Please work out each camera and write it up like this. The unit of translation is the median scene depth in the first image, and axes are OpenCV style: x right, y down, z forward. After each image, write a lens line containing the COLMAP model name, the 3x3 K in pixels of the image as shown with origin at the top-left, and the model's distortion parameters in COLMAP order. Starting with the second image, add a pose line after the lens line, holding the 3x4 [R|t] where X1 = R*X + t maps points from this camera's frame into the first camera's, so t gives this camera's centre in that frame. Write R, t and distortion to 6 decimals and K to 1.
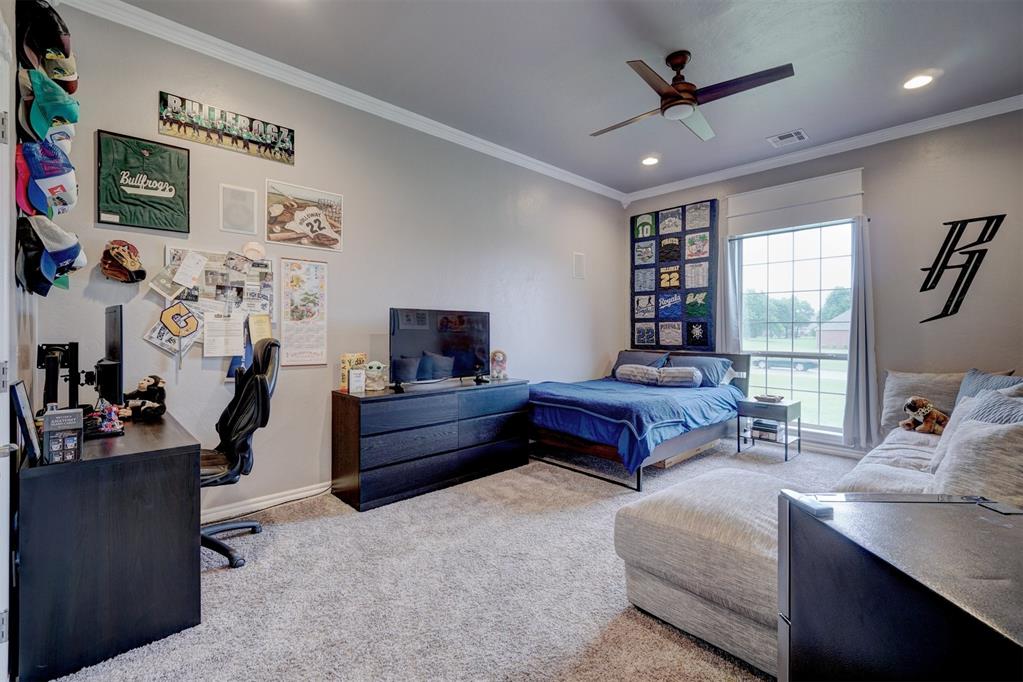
lens RADIAL K [[452.4, 0, 513.9], [0, 452.4, 327.1], [0, 0, 1]] dist [0.000393, 0.000079]
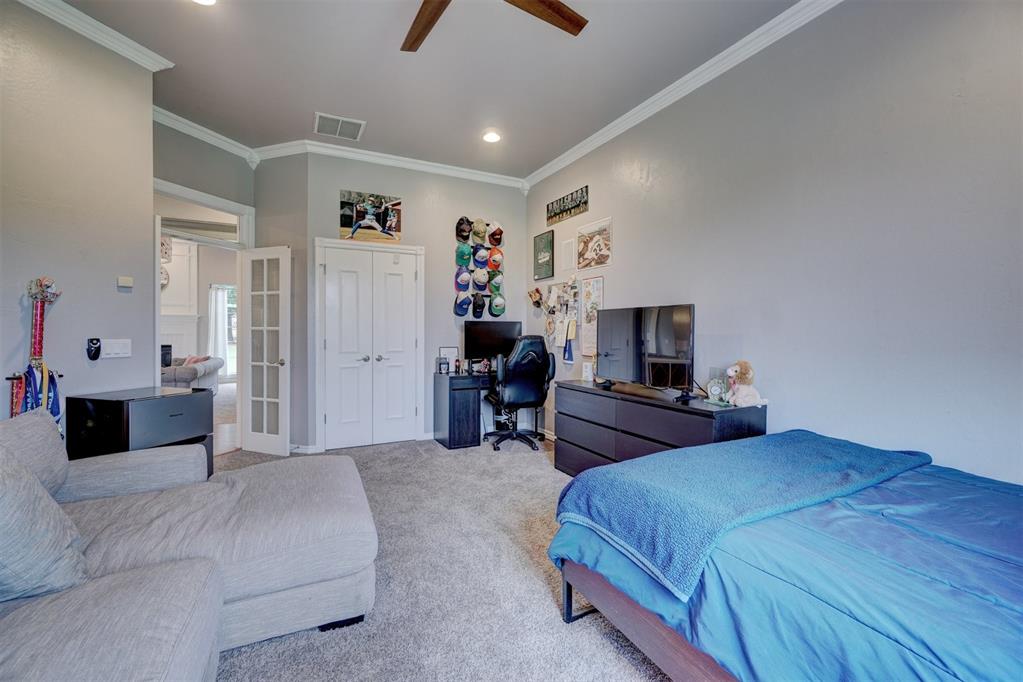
lens RADIAL K [[440.1, 0, 510.0], [0, 440.1, 337.4], [0, 0, 1]] dist [-0.008822, 0.002452]
pose [[-0.276996, 0.003551, -0.960865, 0.899726], [-0.003354, 0.999984, 0.004662, 0.023536], [0.960865, 0.004514, -0.276979, 1.189971]]
